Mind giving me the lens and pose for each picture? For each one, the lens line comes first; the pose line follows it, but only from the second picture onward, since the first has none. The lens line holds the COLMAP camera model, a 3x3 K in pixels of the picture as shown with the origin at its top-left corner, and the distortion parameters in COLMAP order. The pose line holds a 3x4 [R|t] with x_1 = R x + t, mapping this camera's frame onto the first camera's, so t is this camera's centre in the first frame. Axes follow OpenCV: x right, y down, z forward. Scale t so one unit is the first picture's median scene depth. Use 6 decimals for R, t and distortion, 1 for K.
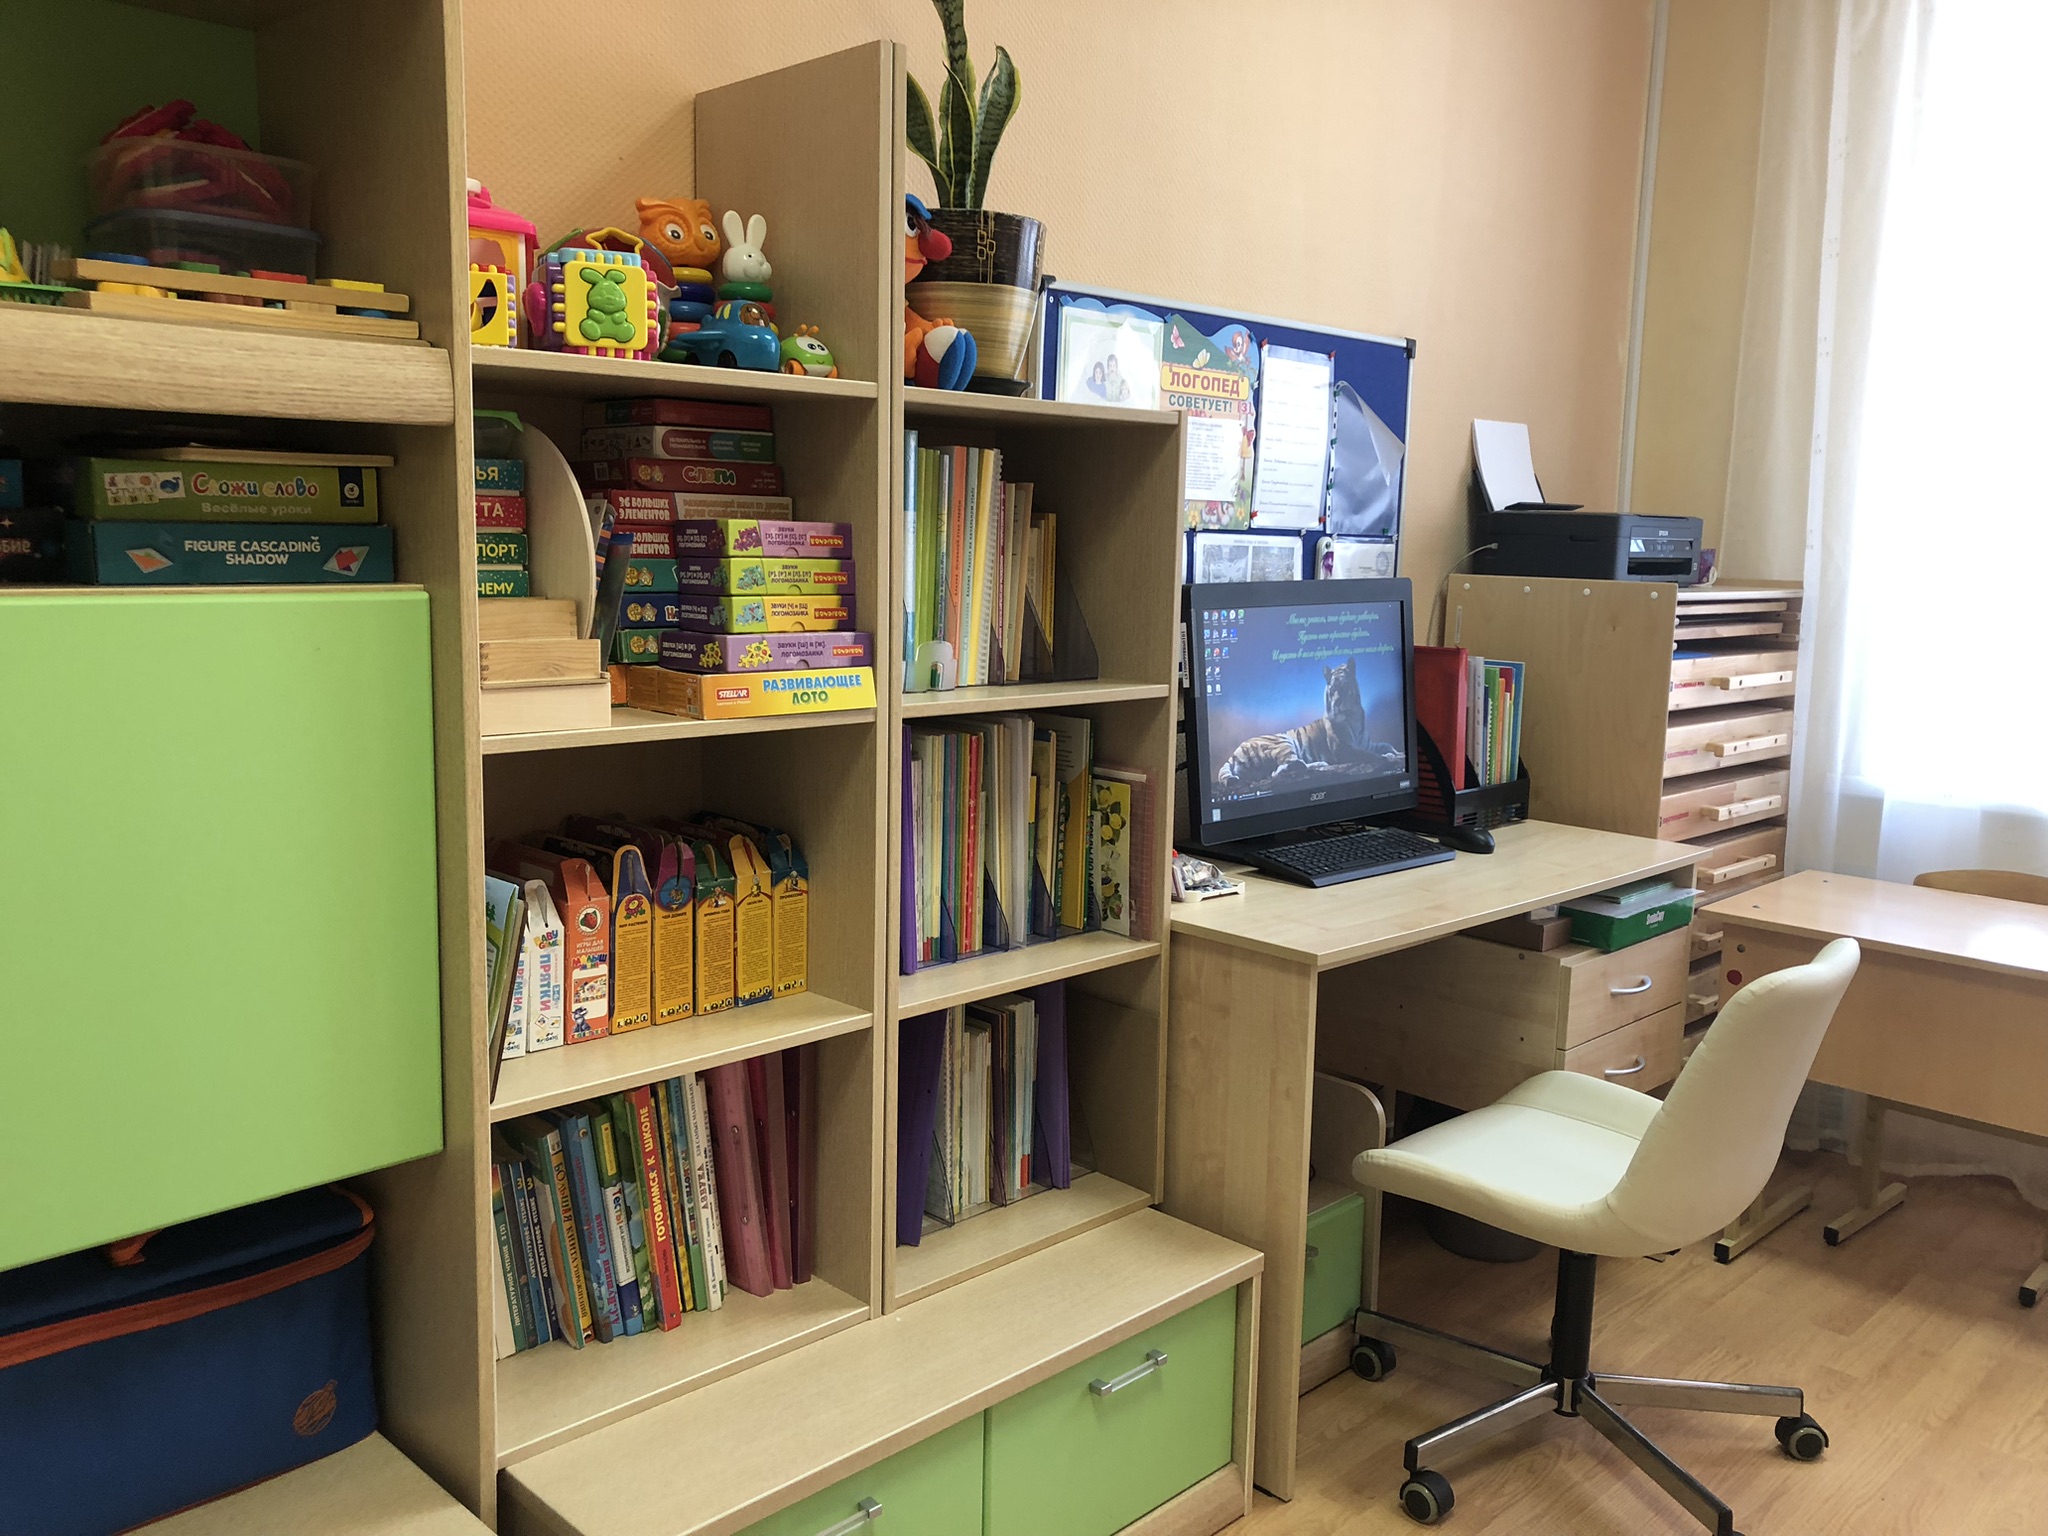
lens RADIAL K [[1665.8, 0, 1024.0], [0, 1665.8, 768.0], [0, 0, 1]] dist [0.042514, -0.016694]
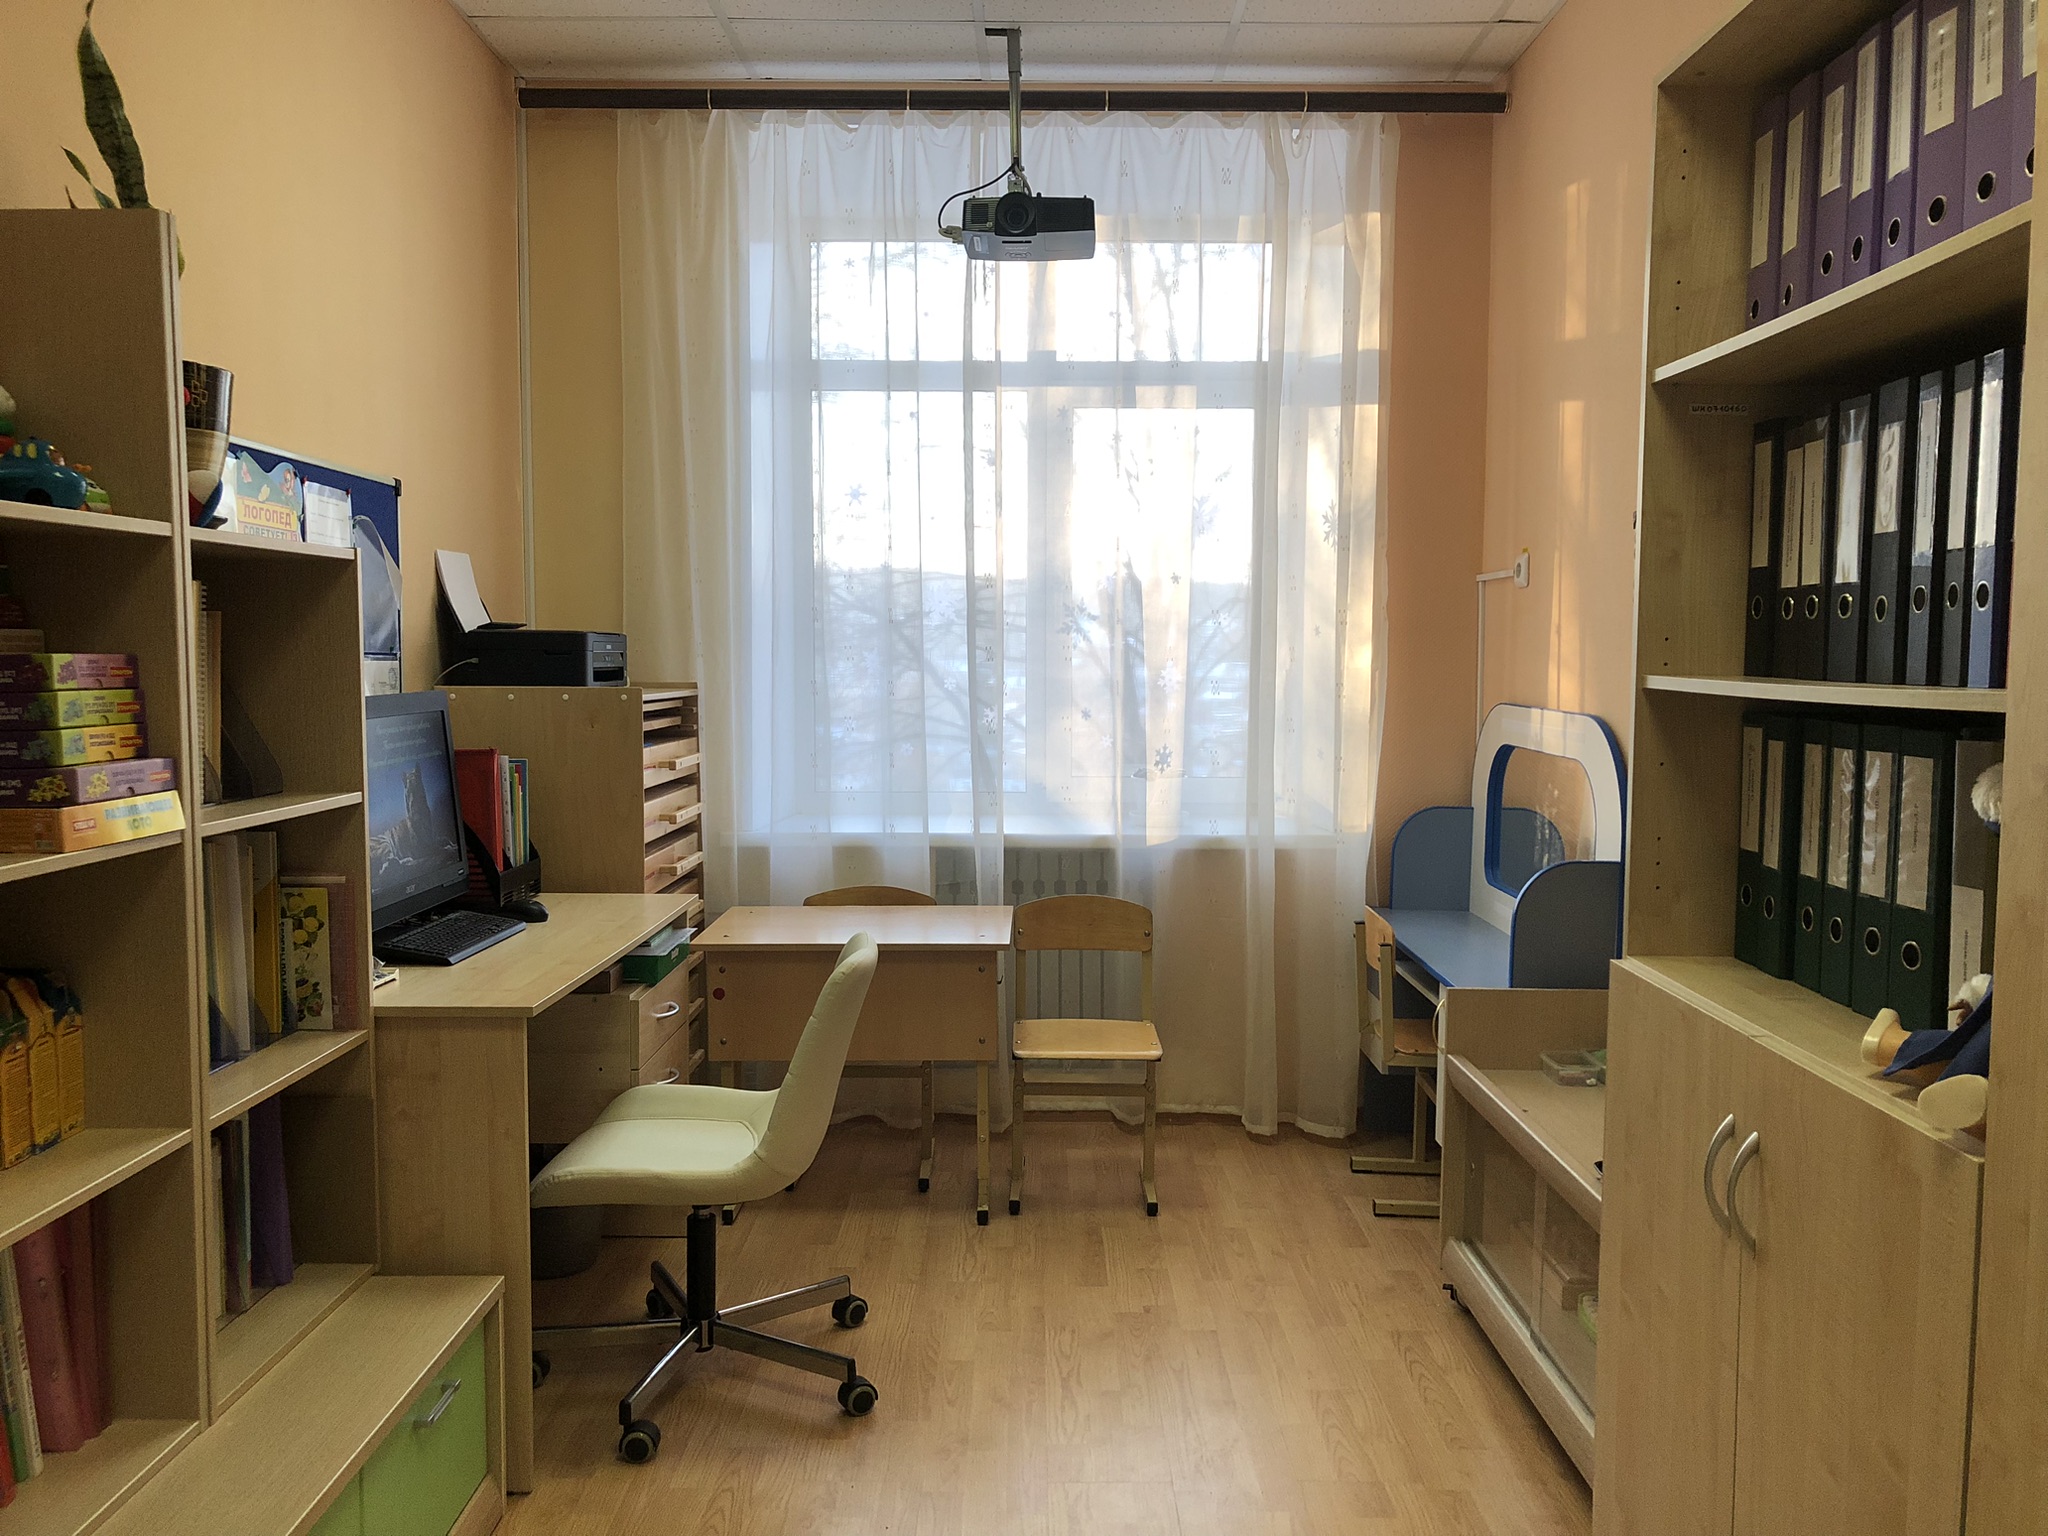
lens RADIAL K [[1665.2, 0, 1024.0], [0, 1665.2, 768.0], [0, 0, 1]] dist [0.012012, -0.018460]
pose [[0.707515, -0.073116, 0.702905, -0.365807], [0.118371, 0.992843, -0.015872, 0.003640], [-0.696714, 0.094433, 0.711106, -0.089452]]
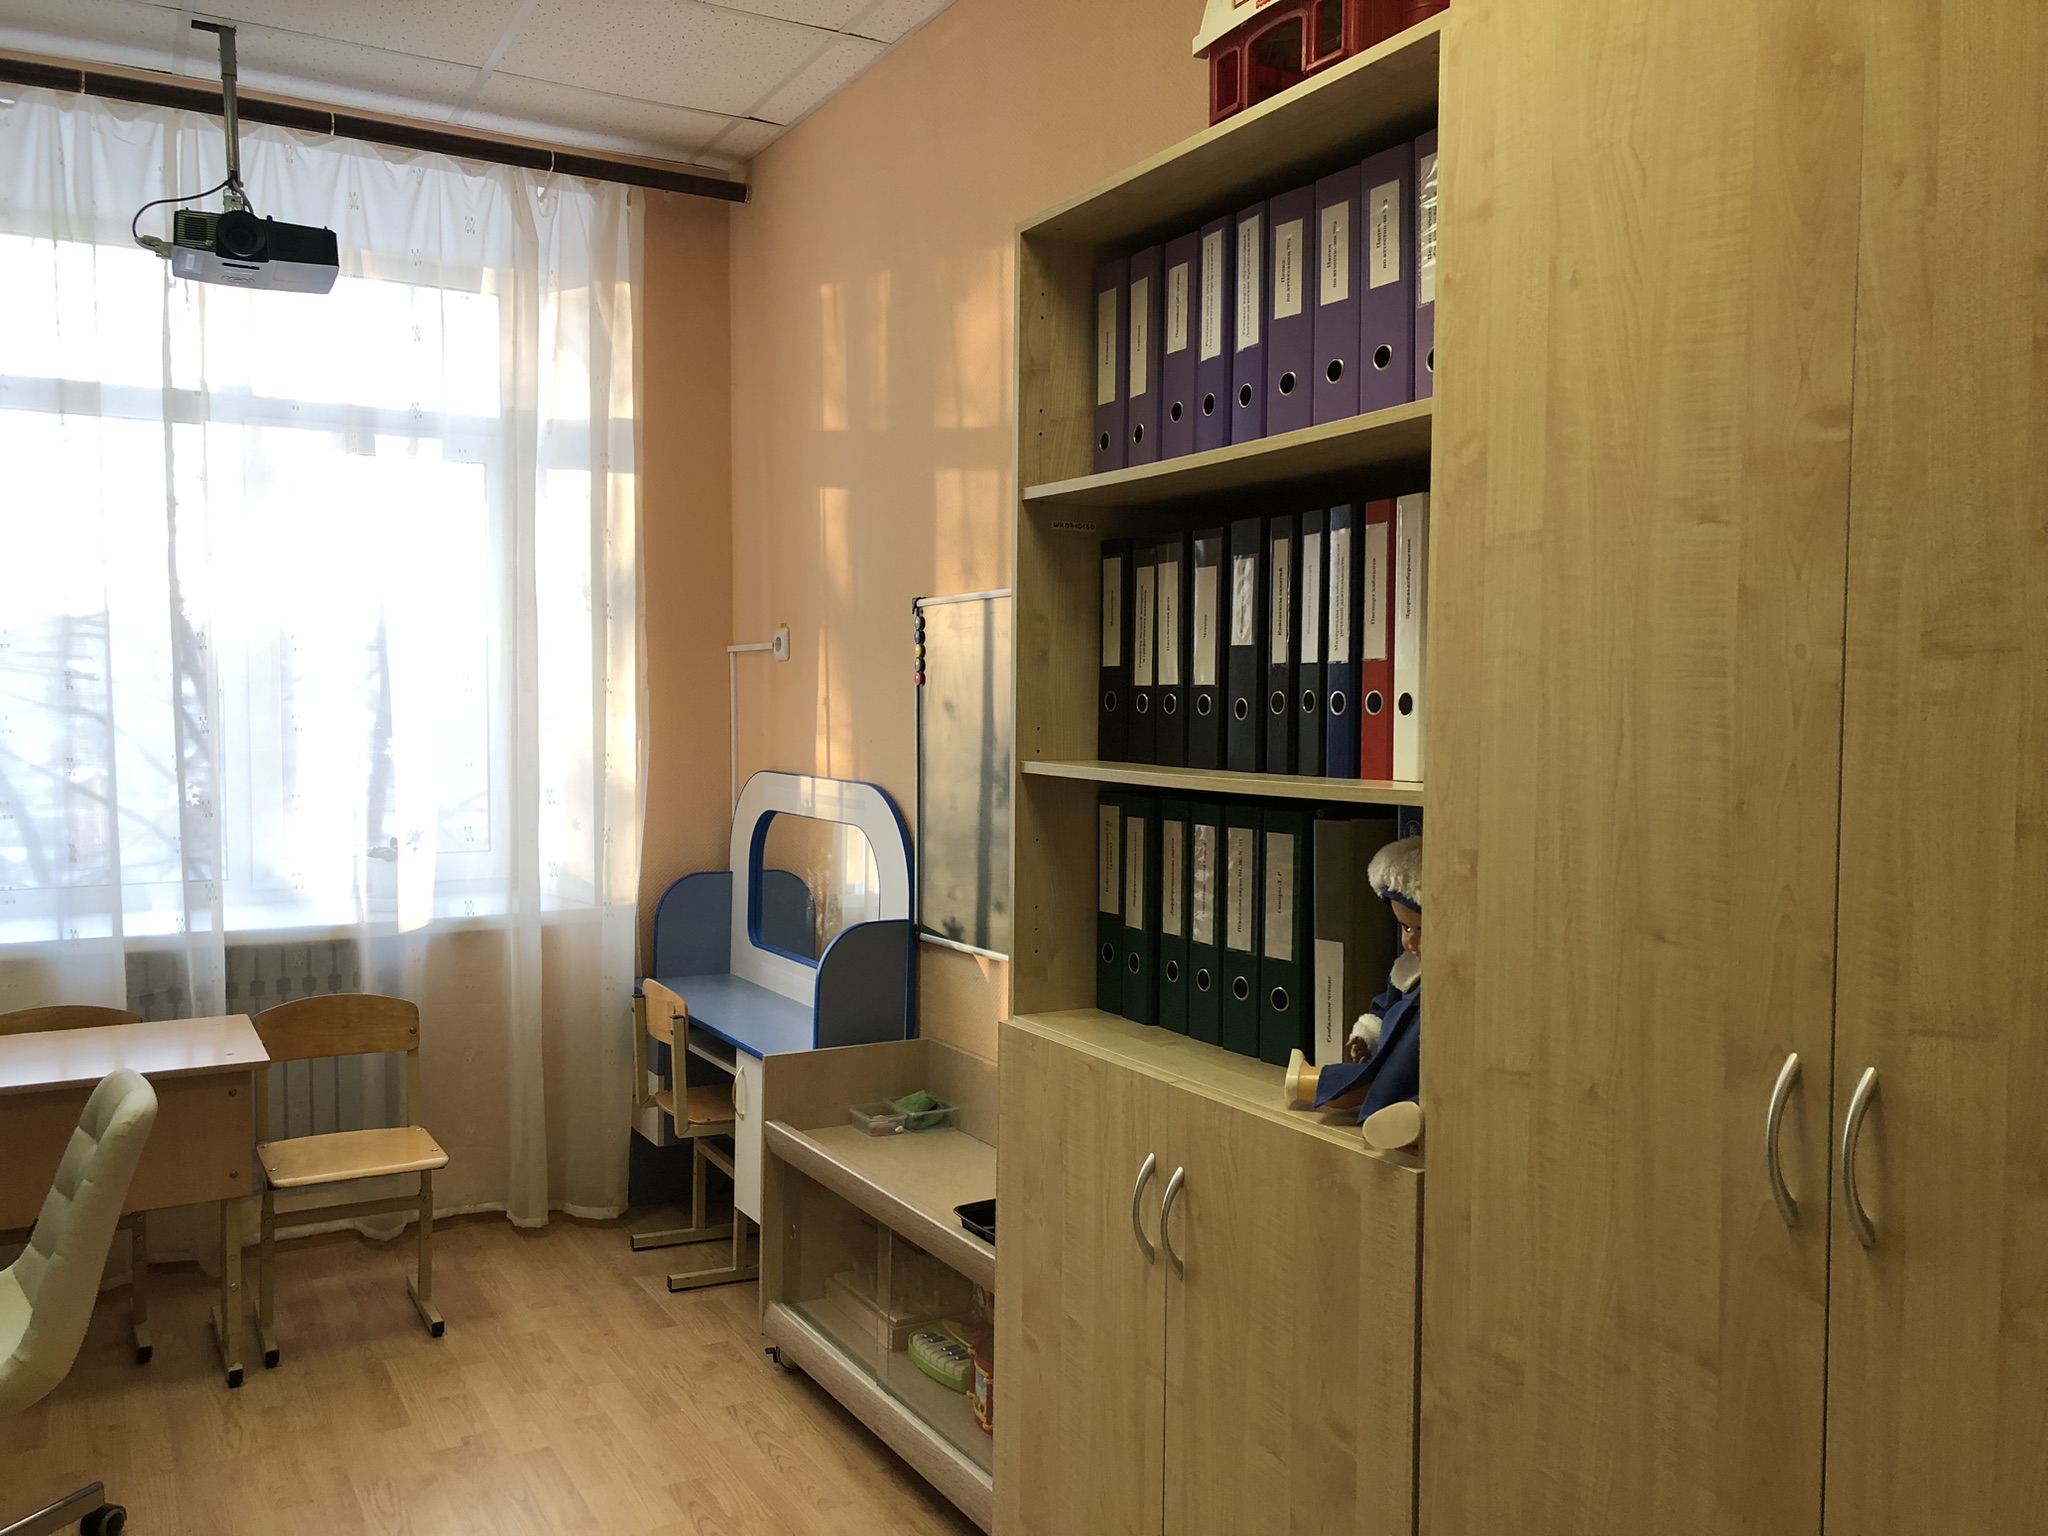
lens RADIAL K [[1665.8, 0, 1024.0], [0, 1665.8, 768.0], [0, 0, 1]] dist [0.042514, -0.016694]
pose [[0.260155, -0.063884, 0.963451, -0.456285], [0.145306, 0.989036, 0.026344, -0.044596], [-0.954571, 0.133141, 0.266585, 0.051276]]
